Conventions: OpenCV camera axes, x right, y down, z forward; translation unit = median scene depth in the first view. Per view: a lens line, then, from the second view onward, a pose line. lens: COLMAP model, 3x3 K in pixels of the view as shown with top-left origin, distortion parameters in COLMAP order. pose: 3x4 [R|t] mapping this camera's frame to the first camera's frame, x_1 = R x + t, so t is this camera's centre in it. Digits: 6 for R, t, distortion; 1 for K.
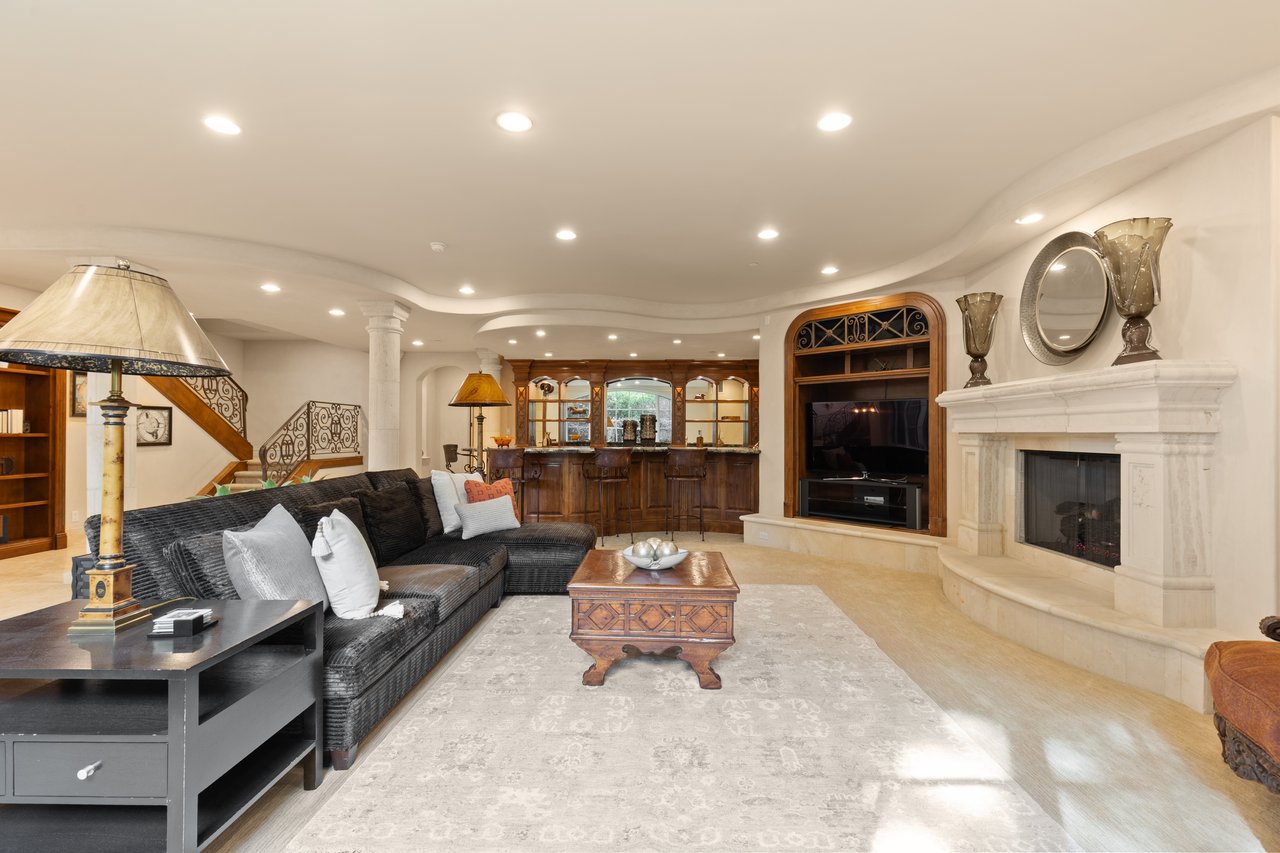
lens RADIAL K [[573.0, 0, 640.0], [0, 573.0, 423.5], [0, 0, 1]] dist [0.004282, 0.000450]
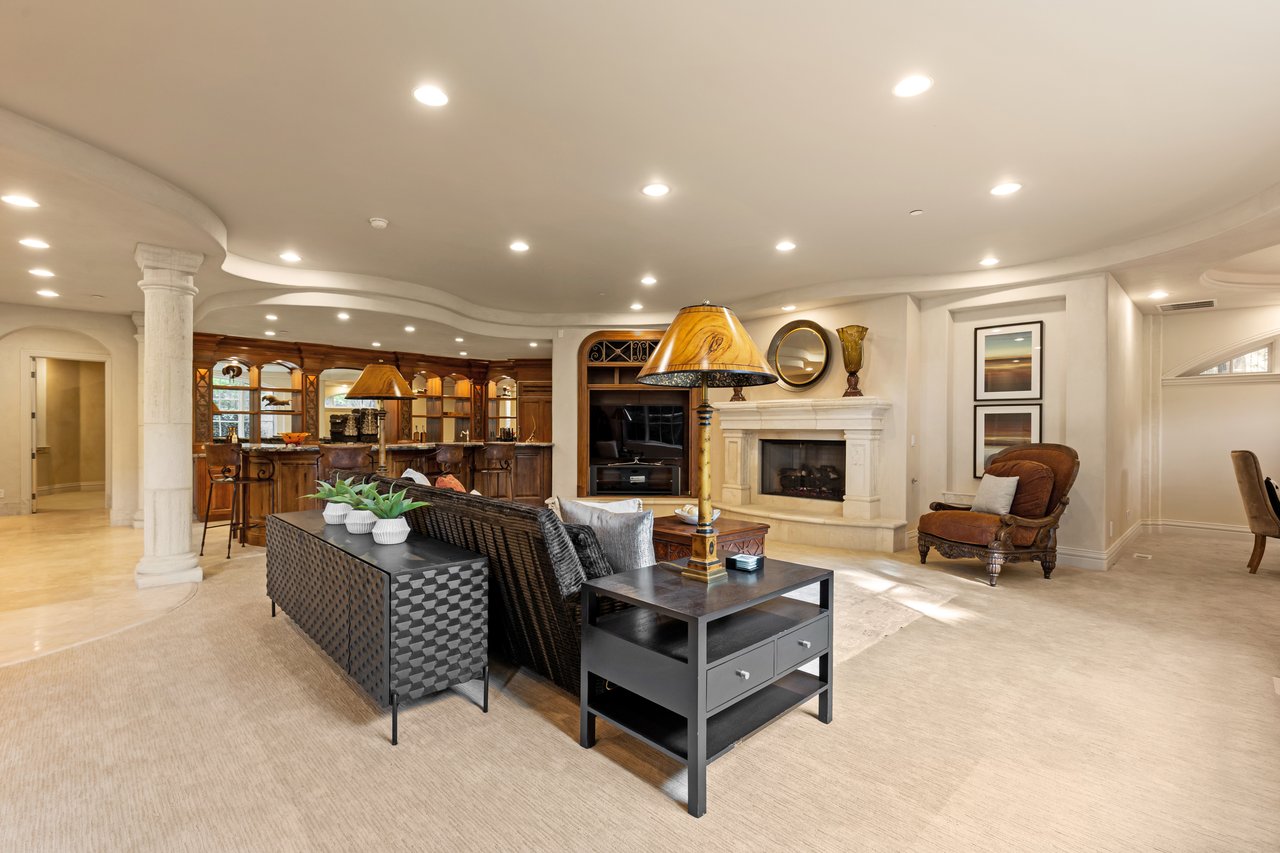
lens RADIAL K [[580.9, 0, 638.7], [0, 580.9, 428.3], [0, 0, 1]] dist [0.000532, -0.000637]
pose [[0.698943, 0.000767, 0.715177, -0.594189], [-0.014416, 0.999811, 0.013017, -0.002688], [-0.715032, -0.019408, 0.698822, 0.049974]]
